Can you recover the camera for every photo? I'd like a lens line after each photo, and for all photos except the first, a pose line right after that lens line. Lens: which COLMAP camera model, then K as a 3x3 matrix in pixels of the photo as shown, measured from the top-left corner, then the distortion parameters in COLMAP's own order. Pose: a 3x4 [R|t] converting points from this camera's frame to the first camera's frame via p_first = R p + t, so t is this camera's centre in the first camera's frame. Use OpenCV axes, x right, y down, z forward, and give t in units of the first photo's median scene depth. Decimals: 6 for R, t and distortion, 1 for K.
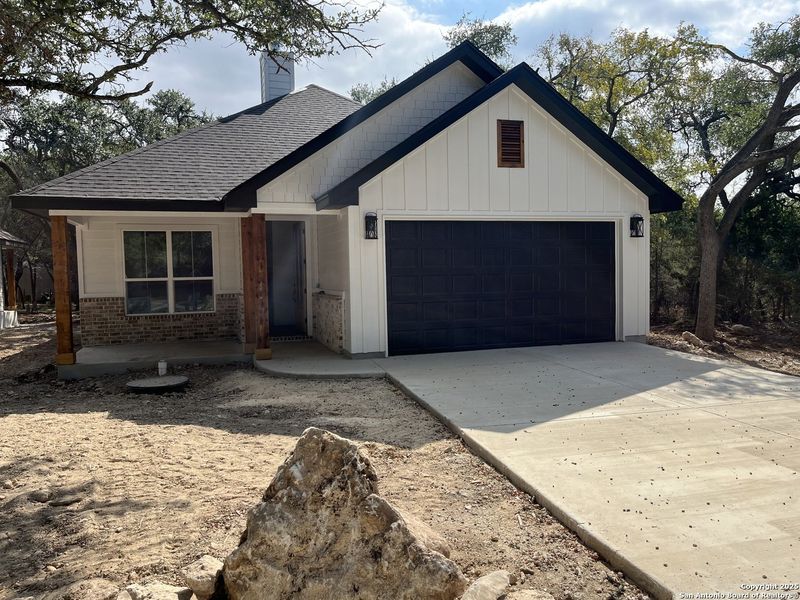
lens RADIAL K [[633.8, 0, 400.0], [0, 633.8, 300.0], [0, 0, 1]] dist [0.112039, -0.216102]
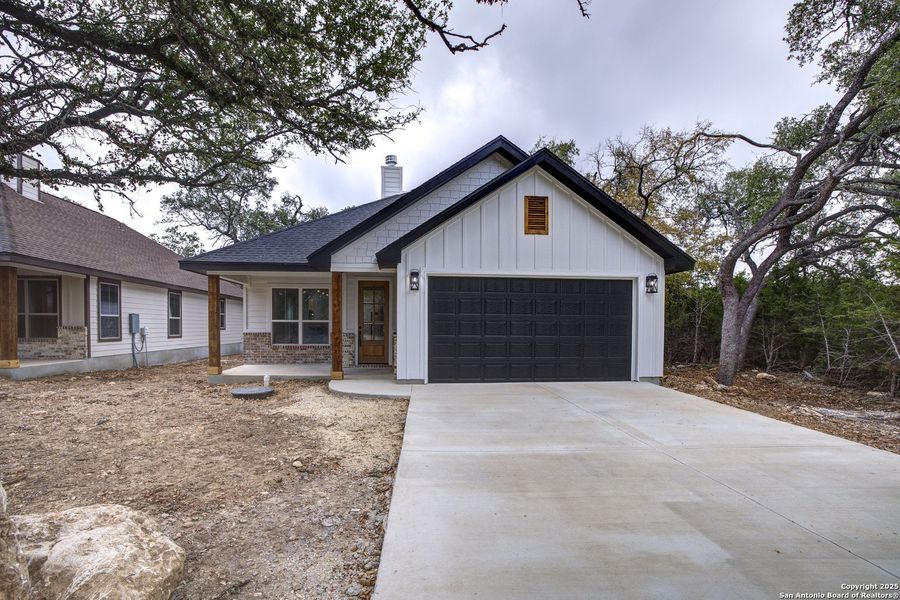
lens RADIAL K [[398.8, 0, 455.6], [0, 398.8, 337.3], [0, 0, 1]] dist [-0.034074, 0.000408]
pose [[0.970219, 0.028006, -0.240603, 0.202522], [-0.034544, 0.999139, -0.022996, 0.012739], [0.239752, 0.030623, 0.970351, 0.217538]]
